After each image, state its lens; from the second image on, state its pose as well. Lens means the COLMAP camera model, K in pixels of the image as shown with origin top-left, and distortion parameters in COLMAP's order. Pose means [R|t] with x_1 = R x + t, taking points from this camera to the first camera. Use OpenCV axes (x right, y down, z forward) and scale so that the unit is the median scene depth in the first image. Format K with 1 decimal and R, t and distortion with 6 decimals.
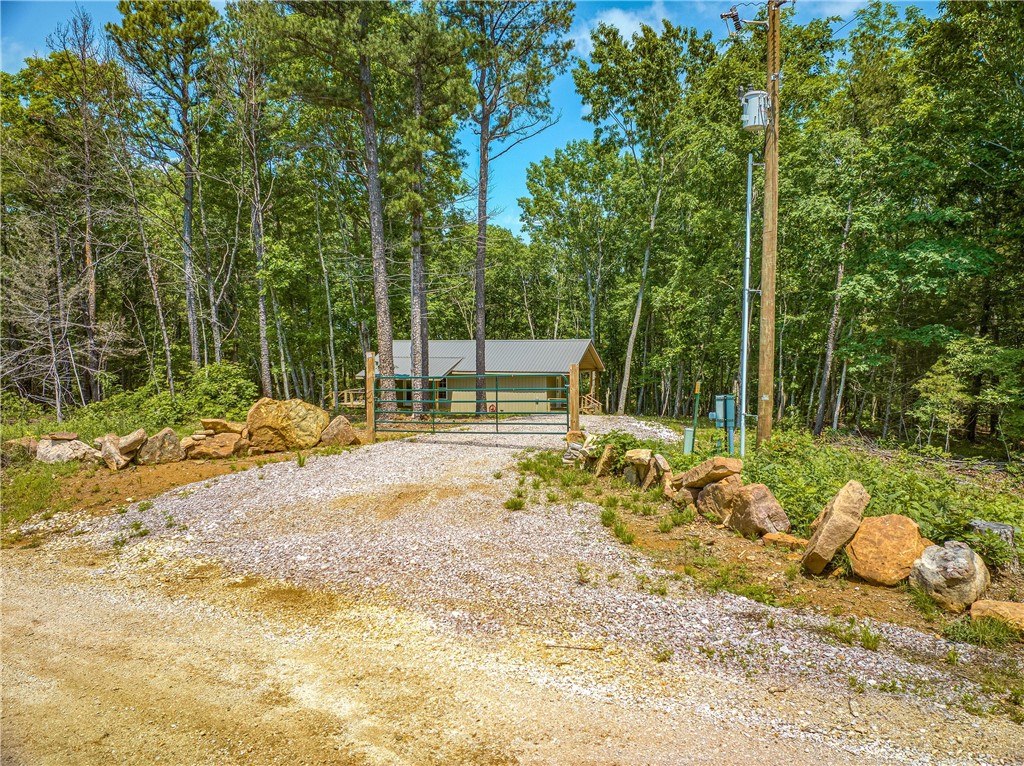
lens RADIAL K [[715.8, 0, 512.0], [0, 715.8, 383.0], [0, 0, 1]] dist [-0.001943, -0.063152]
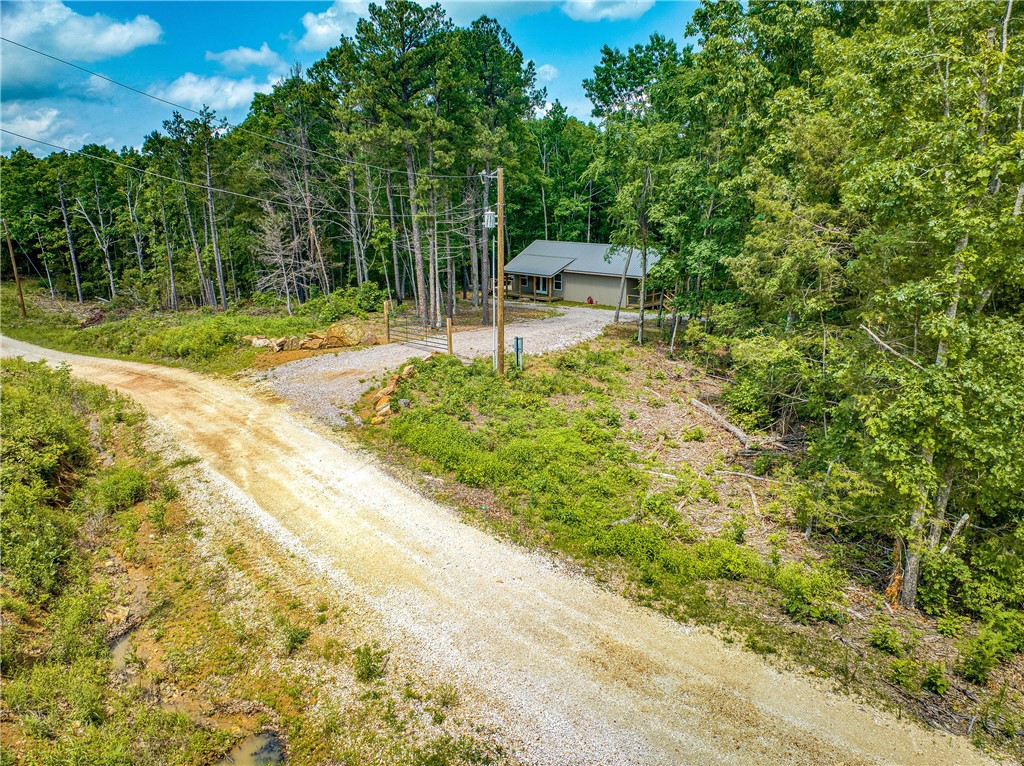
lens RADIAL K [[715.8, 0, 512.0], [0, 715.8, 383.0], [0, 0, 1]] dist [-0.001943, -0.063152]
pose [[0.925316, 0.095785, -0.366900, 1.197621], [-0.015026, 0.976073, 0.216923, -0.342558], [0.378900, -0.195209, 0.904615, -1.056206]]
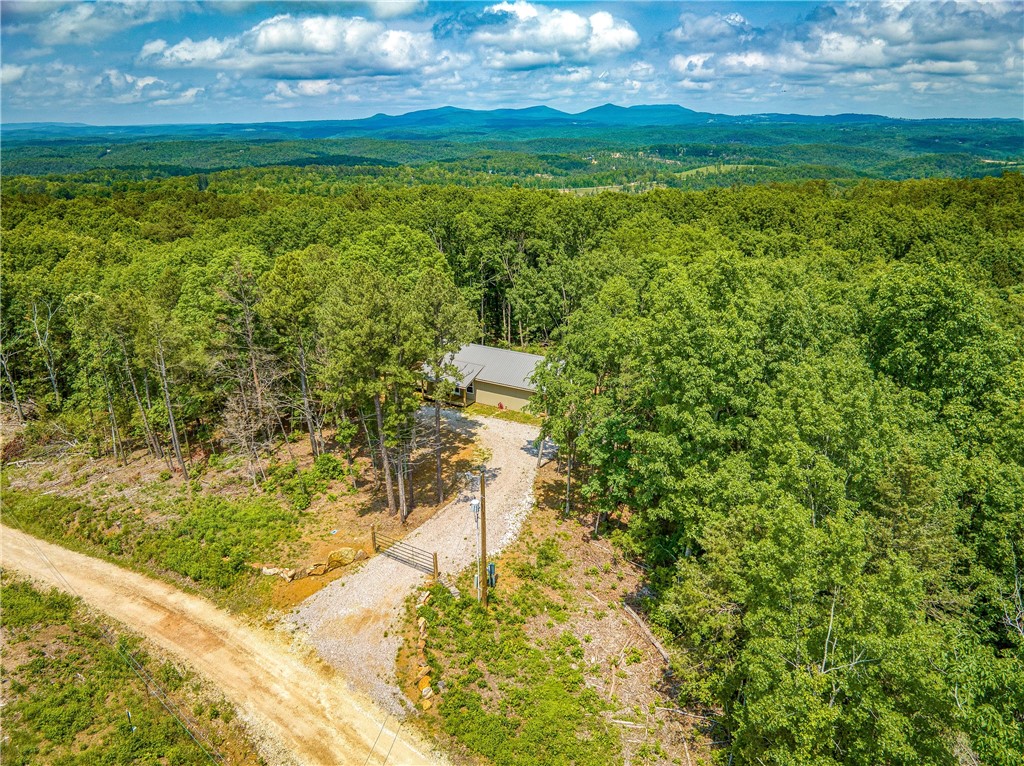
lens RADIAL K [[715.8, 0, 512.0], [0, 715.8, 383.0], [0, 0, 1]] dist [-0.001943, -0.063152]
pose [[0.984231, 0.054524, -0.168276, 0.900639], [-0.001482, 0.953817, 0.300384, -1.647243], [0.176882, -0.295398, 0.938857, -1.529742]]
